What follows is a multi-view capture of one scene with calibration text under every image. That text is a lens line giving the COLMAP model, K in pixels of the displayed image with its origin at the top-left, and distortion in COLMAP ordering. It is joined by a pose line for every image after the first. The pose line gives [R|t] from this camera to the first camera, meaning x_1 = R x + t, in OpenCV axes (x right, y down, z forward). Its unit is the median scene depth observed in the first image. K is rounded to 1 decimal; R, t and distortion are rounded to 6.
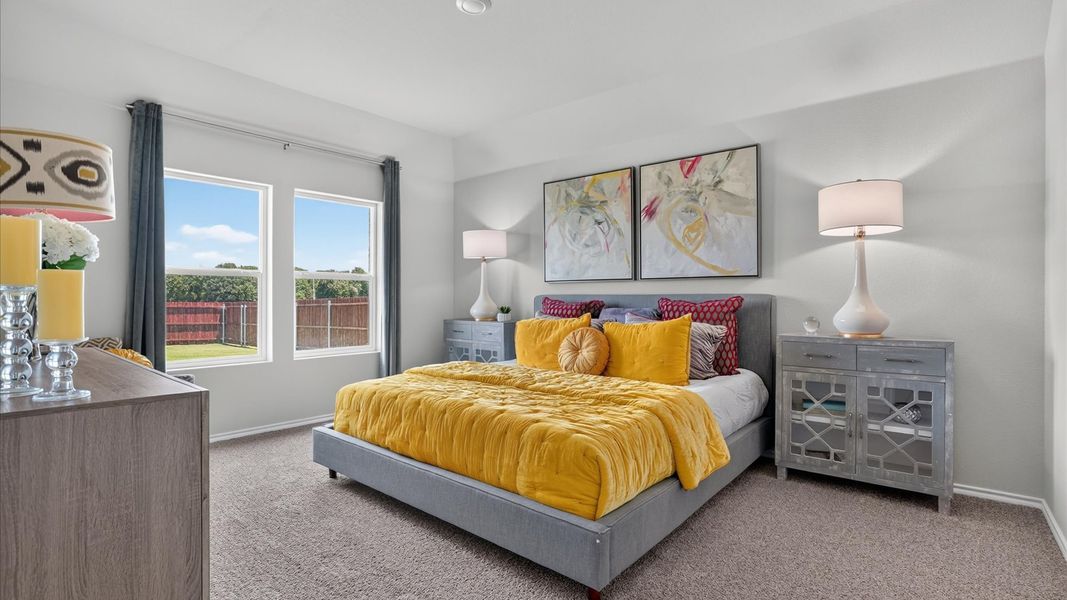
lens RADIAL K [[502.8, 0, 537.8], [0, 502.8, 303.3], [0, 0, 1]] dist [-0.059870, 0.027321]
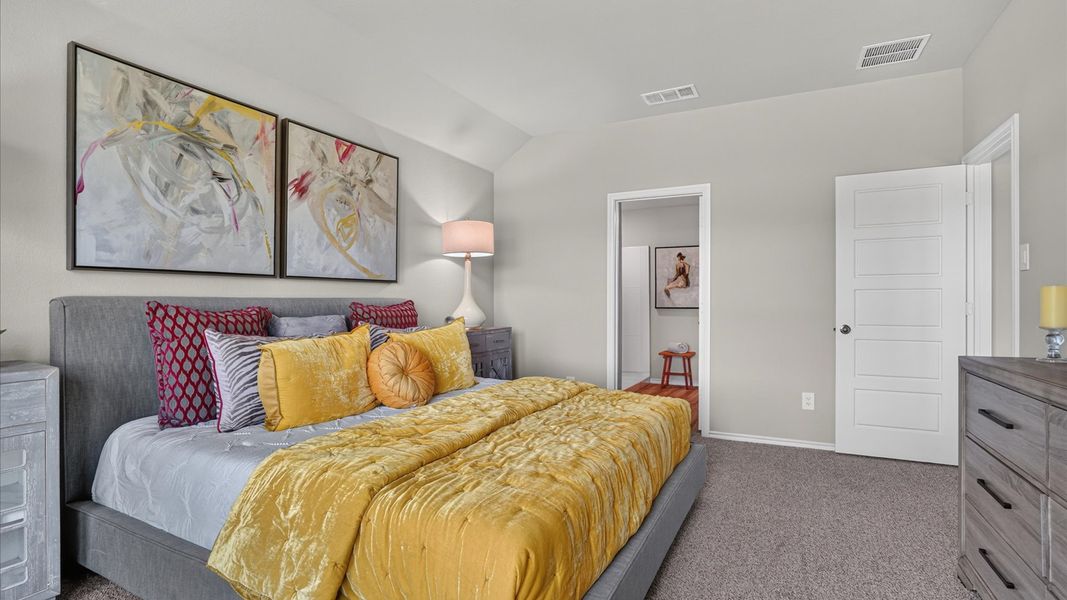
lens RADIAL K [[502.8, 0, 537.8], [0, 502.8, 303.3], [0, 0, 1]] dist [-0.059870, 0.027321]
pose [[-0.225217, -0.007898, 0.974277, -0.585071], [0.007323, 0.999925, 0.009798, -0.014183], [-0.974281, 0.009341, -0.225142, 0.822742]]
